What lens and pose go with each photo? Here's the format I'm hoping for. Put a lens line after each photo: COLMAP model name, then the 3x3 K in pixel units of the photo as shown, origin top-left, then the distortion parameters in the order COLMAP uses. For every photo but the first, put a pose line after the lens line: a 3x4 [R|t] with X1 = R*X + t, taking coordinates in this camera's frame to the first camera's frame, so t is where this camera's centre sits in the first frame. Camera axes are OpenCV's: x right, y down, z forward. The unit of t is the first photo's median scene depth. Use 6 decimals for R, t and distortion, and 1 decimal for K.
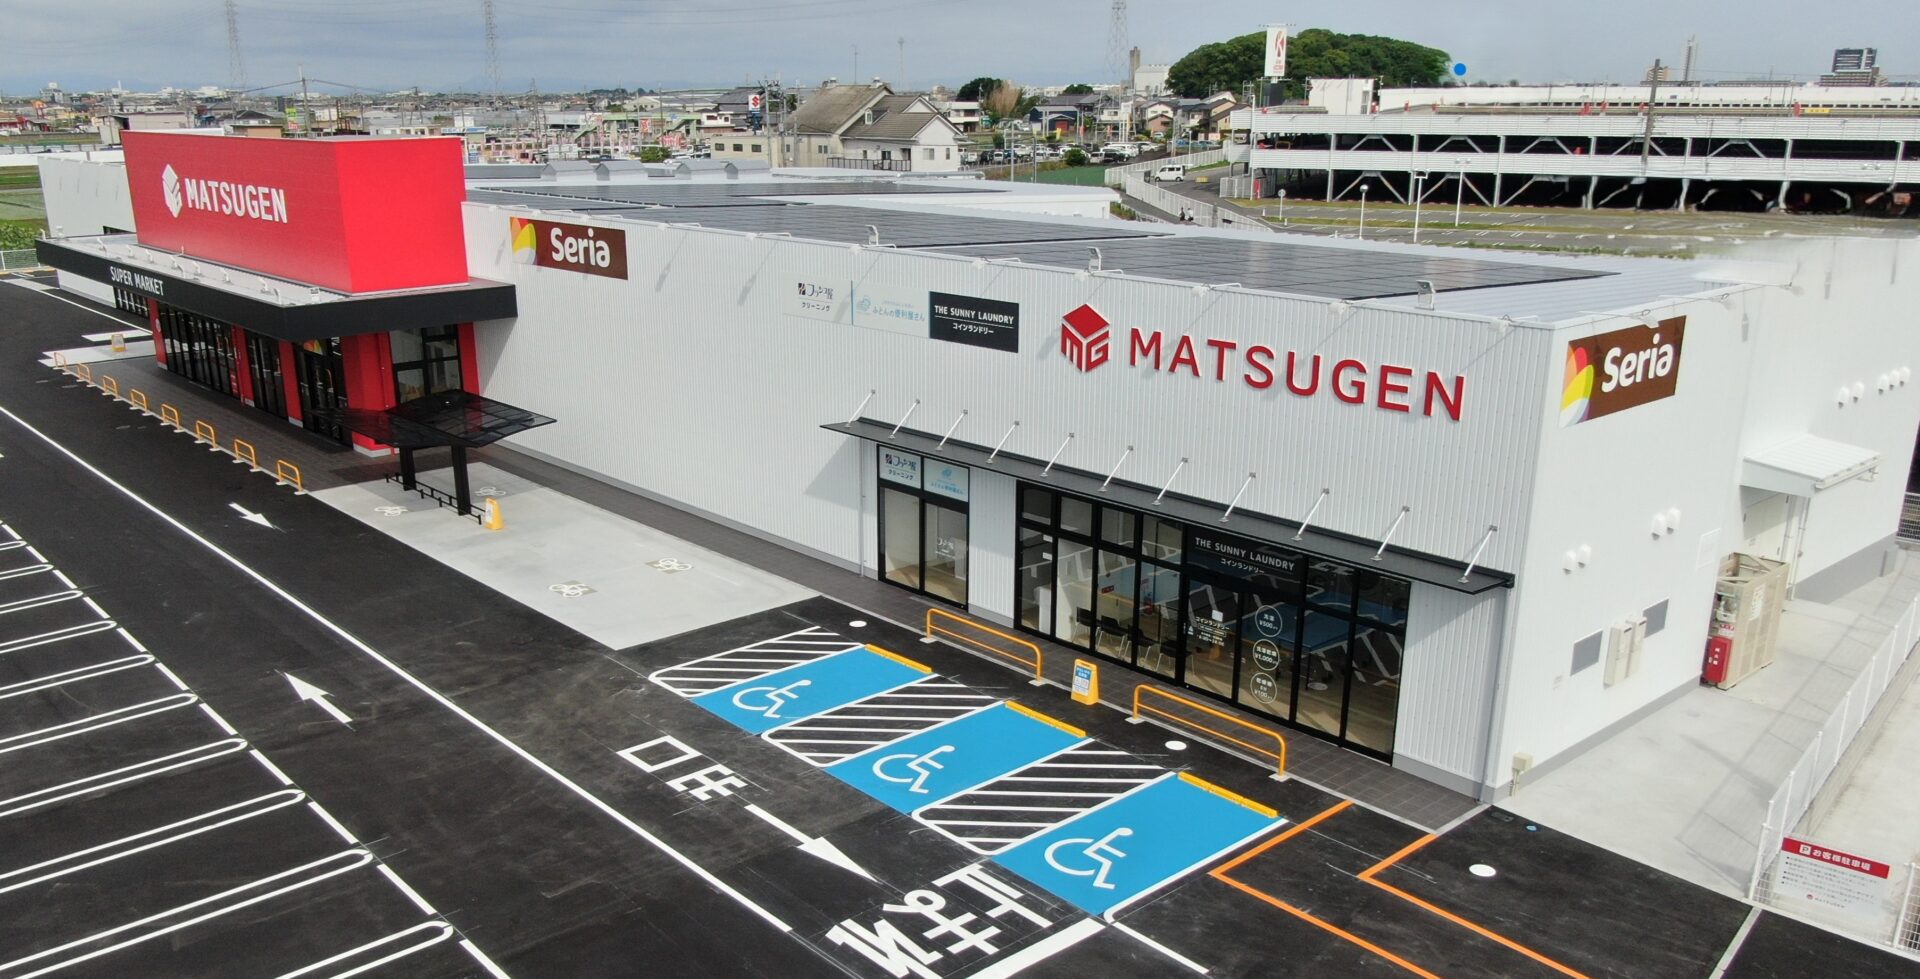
lens RADIAL K [[1510.2, 0, 890.2], [0, 1510.2, 593.0], [0, 0, 1]] dist [-0.026163, 0.012837]
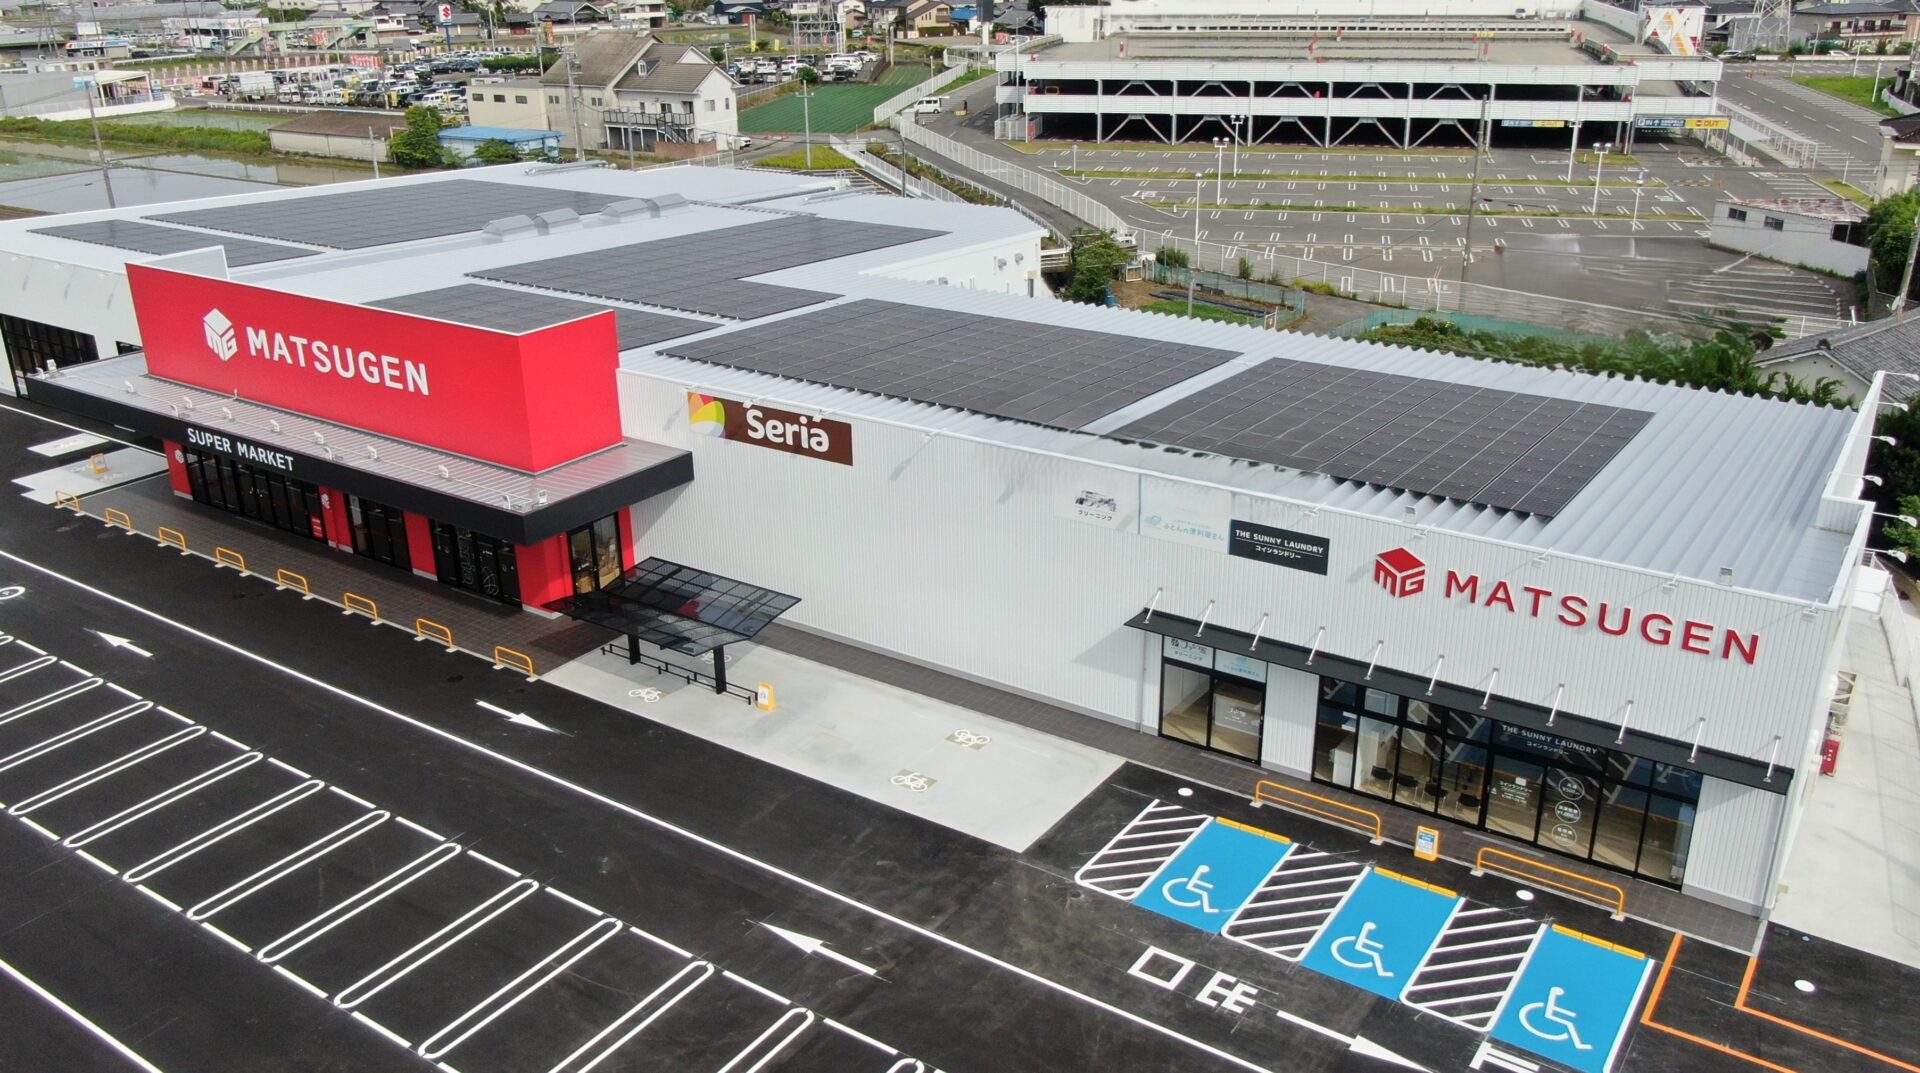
lens RADIAL K [[1505.7, 0, 950.4], [0, 1505.7, 539.5], [0, 0, 1]] dist [-0.022847, 0.008247]
pose [[0.966601, -0.100335, 0.235828, -0.515593], [0.088736, 0.994287, 0.059322, -0.296803], [-0.240433, -0.036414, 0.969983, -0.127141]]
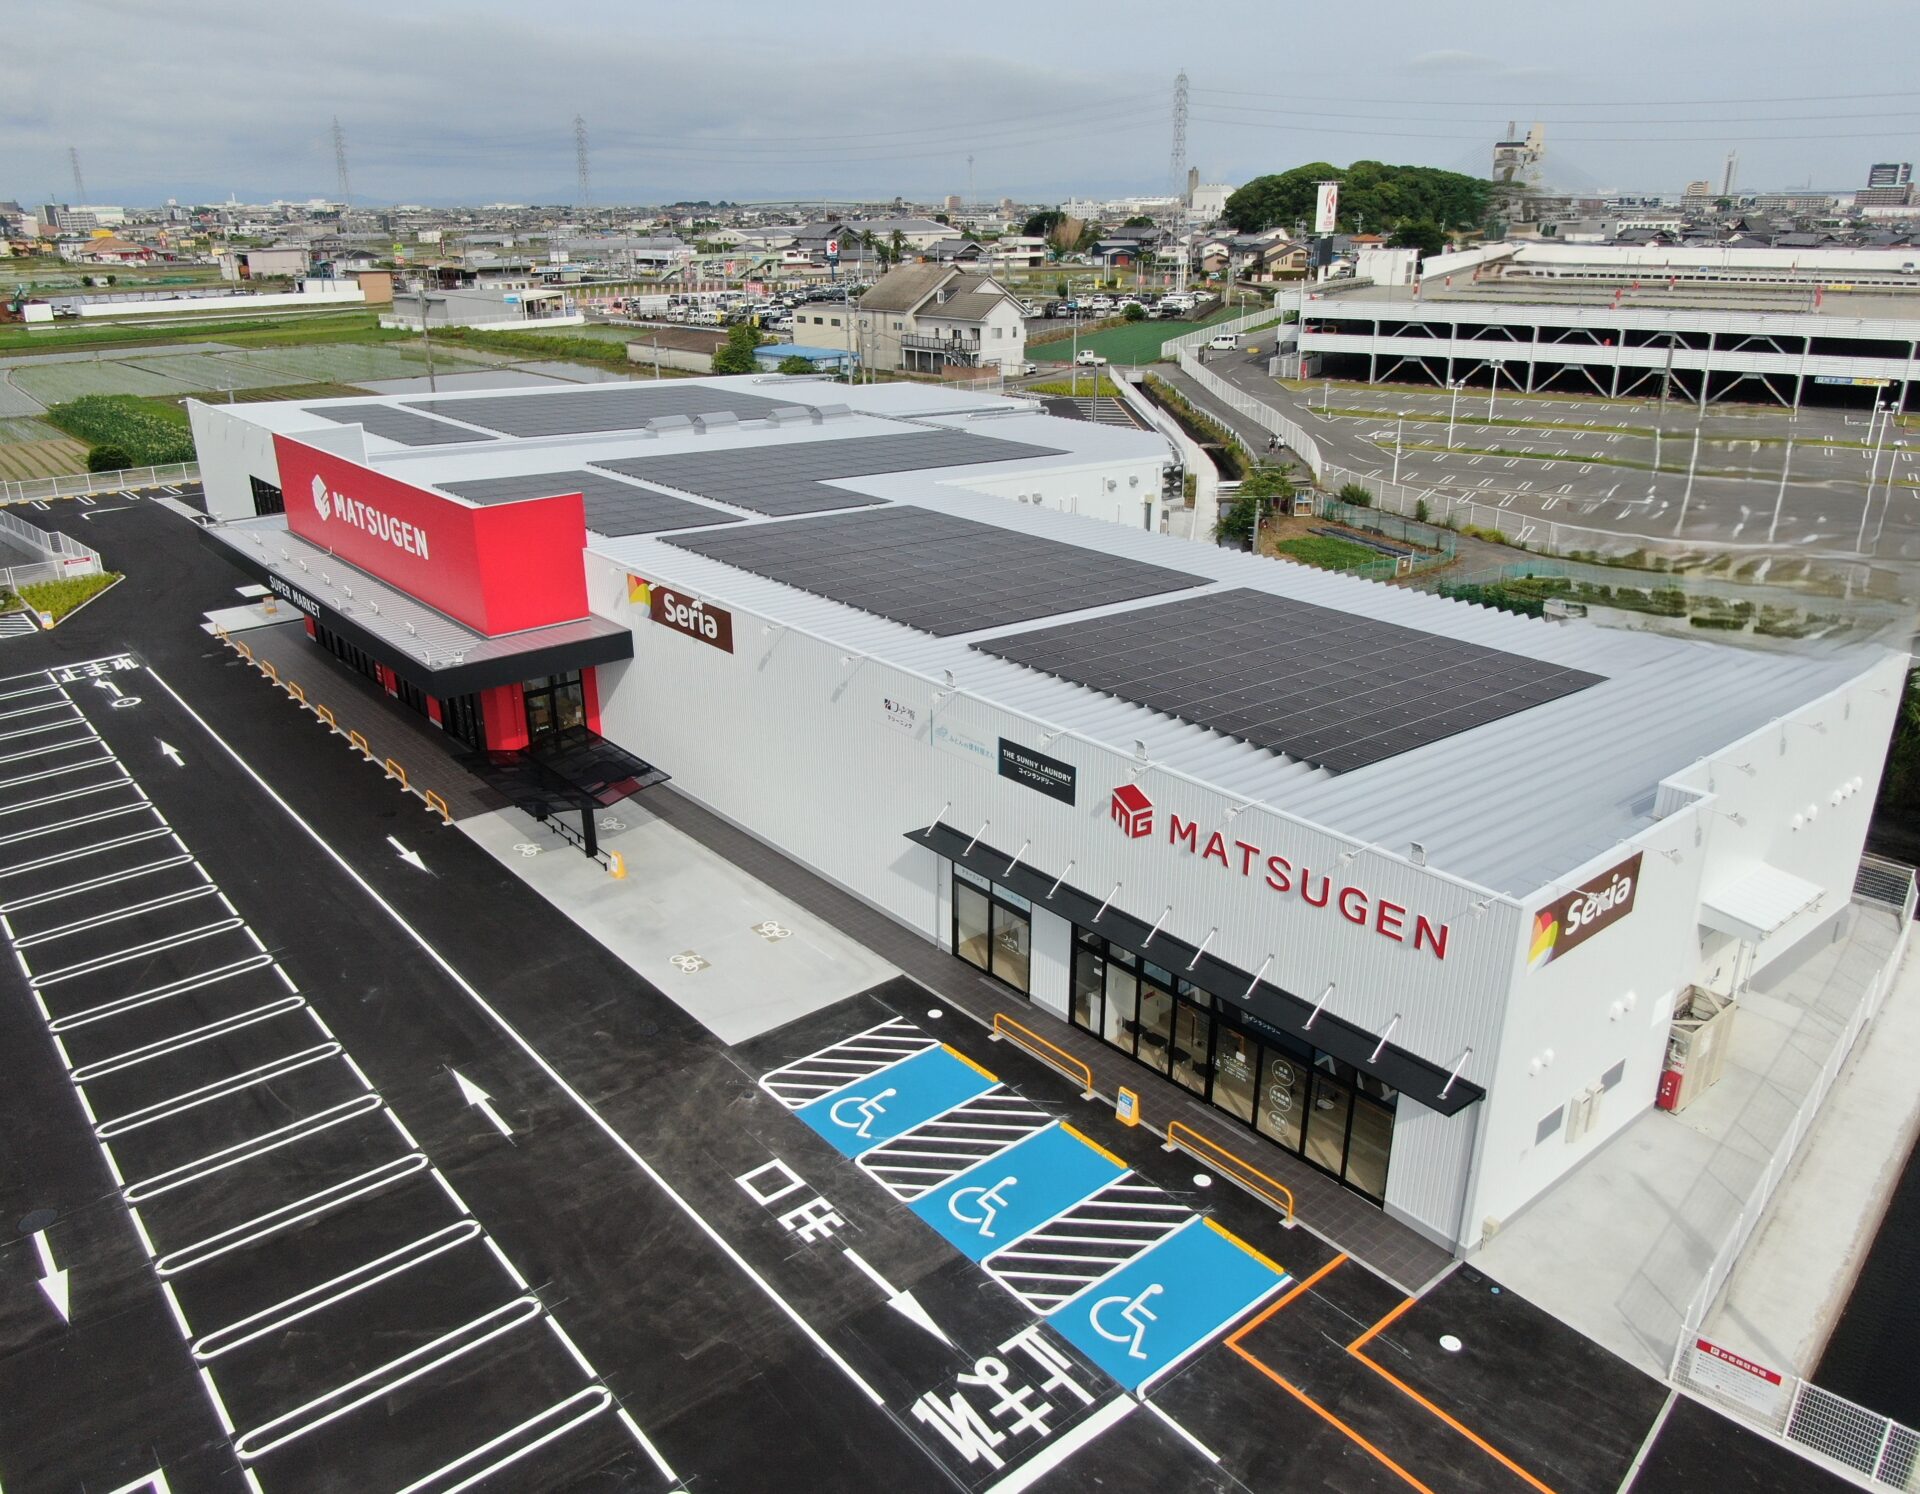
lens RADIAL K [[1410.7, 0, 925.4], [0, 1410.7, 751.1], [0, 0, 1]] dist [-0.021463, 0.005566]
pose [[0.999736, 0.007267, -0.021777, -0.007154], [-0.006208, 0.998814, 0.048286, -0.260158], [0.022102, -0.048138, 0.998596, -0.089535]]
